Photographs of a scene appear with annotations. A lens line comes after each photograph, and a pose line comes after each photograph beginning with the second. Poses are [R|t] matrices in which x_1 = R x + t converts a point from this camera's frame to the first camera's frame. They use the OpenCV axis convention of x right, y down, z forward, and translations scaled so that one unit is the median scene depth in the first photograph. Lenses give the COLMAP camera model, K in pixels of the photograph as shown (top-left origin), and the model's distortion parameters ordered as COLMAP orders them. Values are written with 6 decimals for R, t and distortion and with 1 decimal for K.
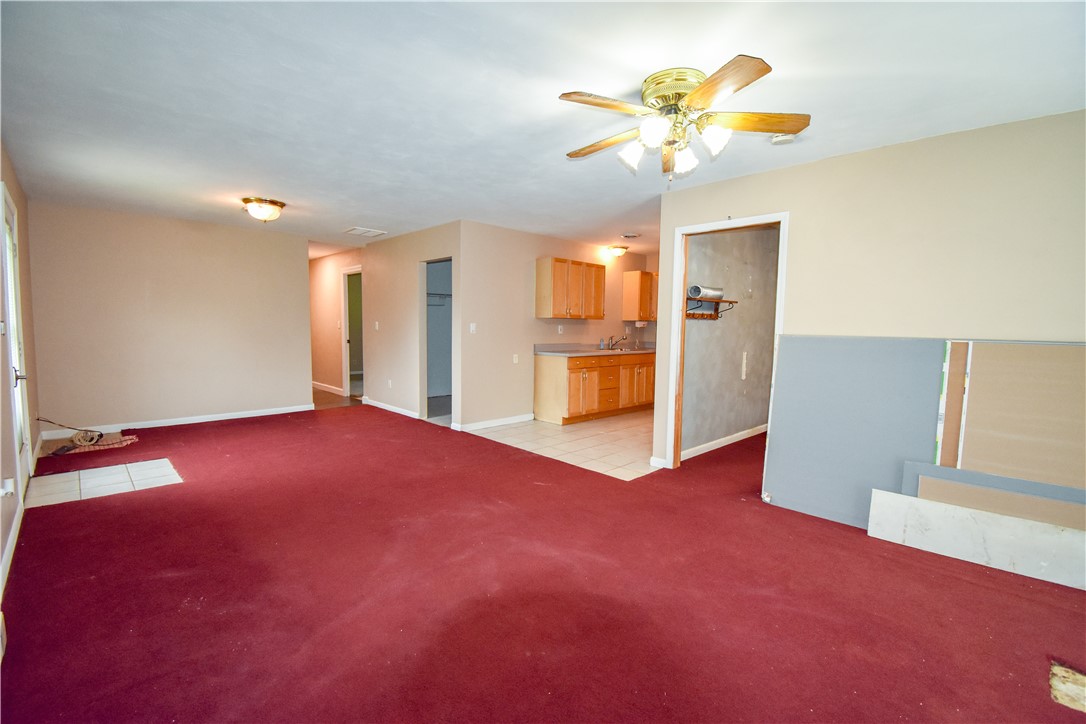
lens RADIAL K [[482.5, 0, 540.2], [0, 482.5, 362.9], [0, 0, 1]] dist [0.024862, -0.029475]
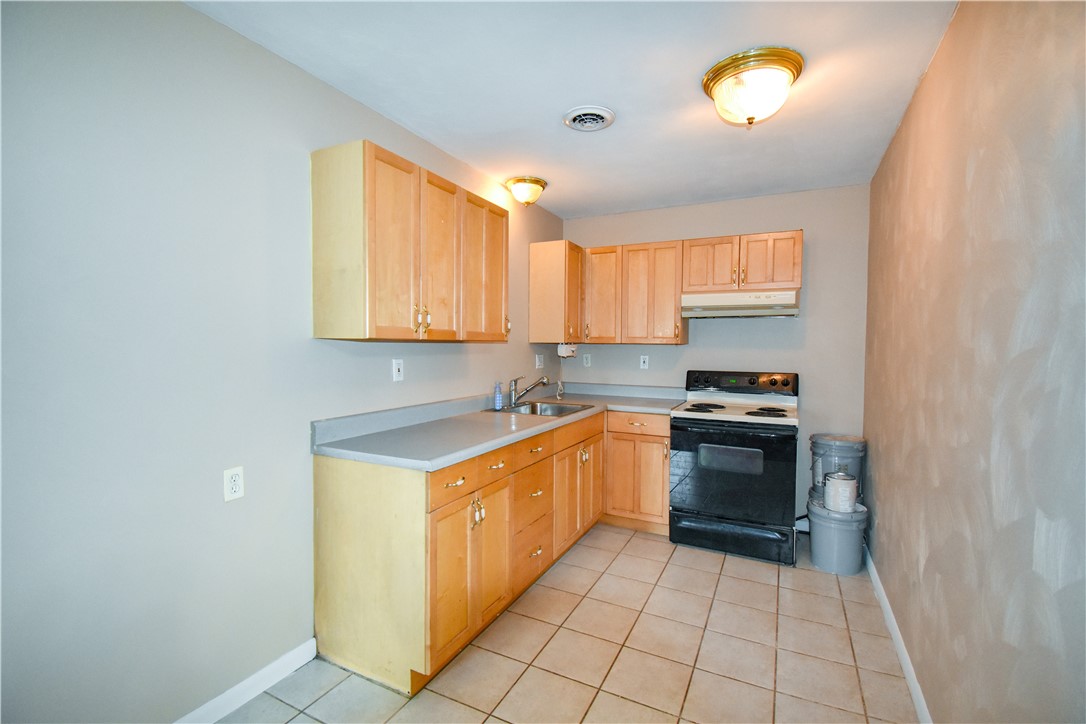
lens RADIAL K [[482.5, 0, 540.2], [0, 482.5, 362.9], [0, 0, 1]] dist [0.024862, -0.029475]
pose [[0.945999, -0.018154, 0.323661, 0.026682], [0.029361, 0.999125, -0.029775, -0.063281], [-0.322838, 0.037670, 0.945704, 0.648250]]
